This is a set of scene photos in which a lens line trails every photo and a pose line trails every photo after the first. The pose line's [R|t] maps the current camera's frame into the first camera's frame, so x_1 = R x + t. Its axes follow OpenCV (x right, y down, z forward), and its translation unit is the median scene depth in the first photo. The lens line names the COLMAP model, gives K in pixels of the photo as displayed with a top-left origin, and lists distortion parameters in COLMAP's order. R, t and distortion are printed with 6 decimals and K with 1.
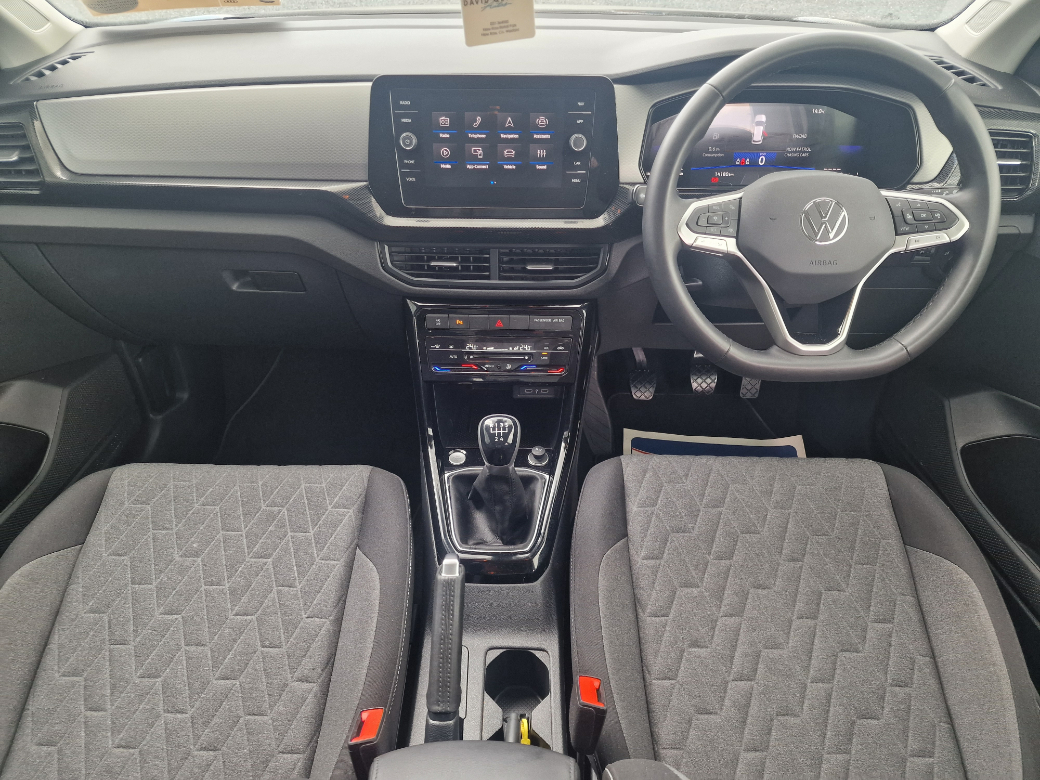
lens RADIAL K [[694.4, 0, 493.5], [0, 694.4, 391.3], [0, 0, 1]] dist [0.035072, -0.037357]
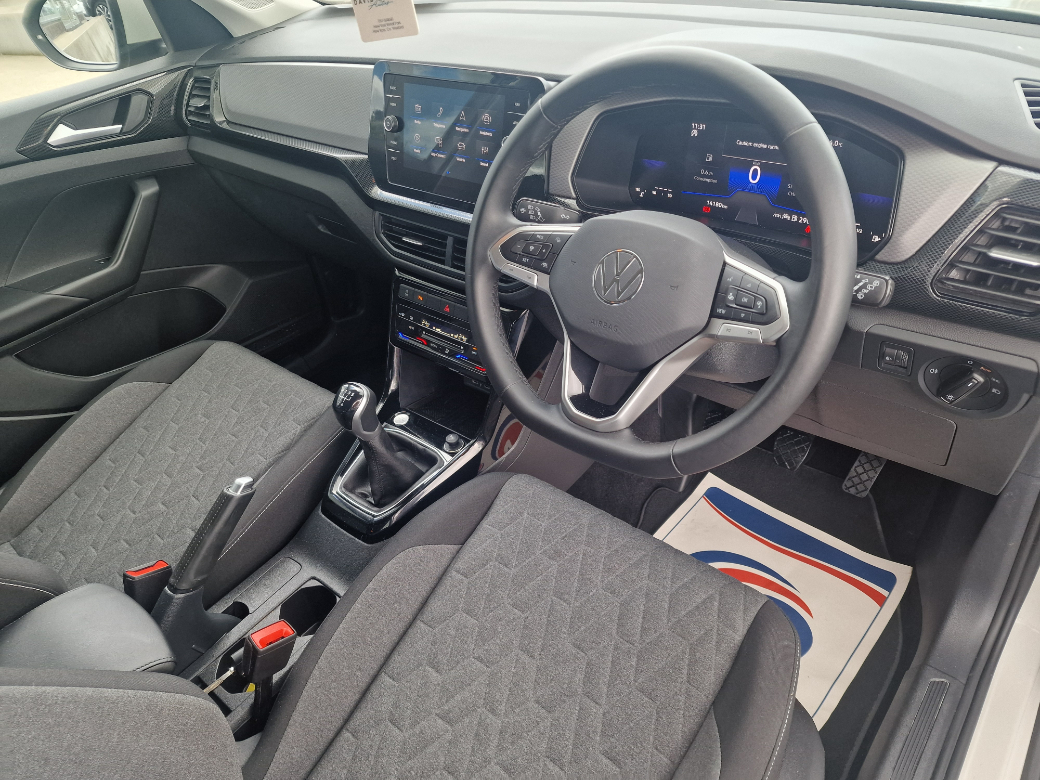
lens RADIAL K [[694.4, 0, 522.8], [0, 694.4, 395.0], [0, 0, 1]] dist [0.035072, -0.037357]
pose [[0.786771, 0.315609, -0.530455, 0.737943], [-0.284304, 0.948097, 0.142418, -0.166062], [0.547871, 0.038760, 0.835664, 0.211471]]
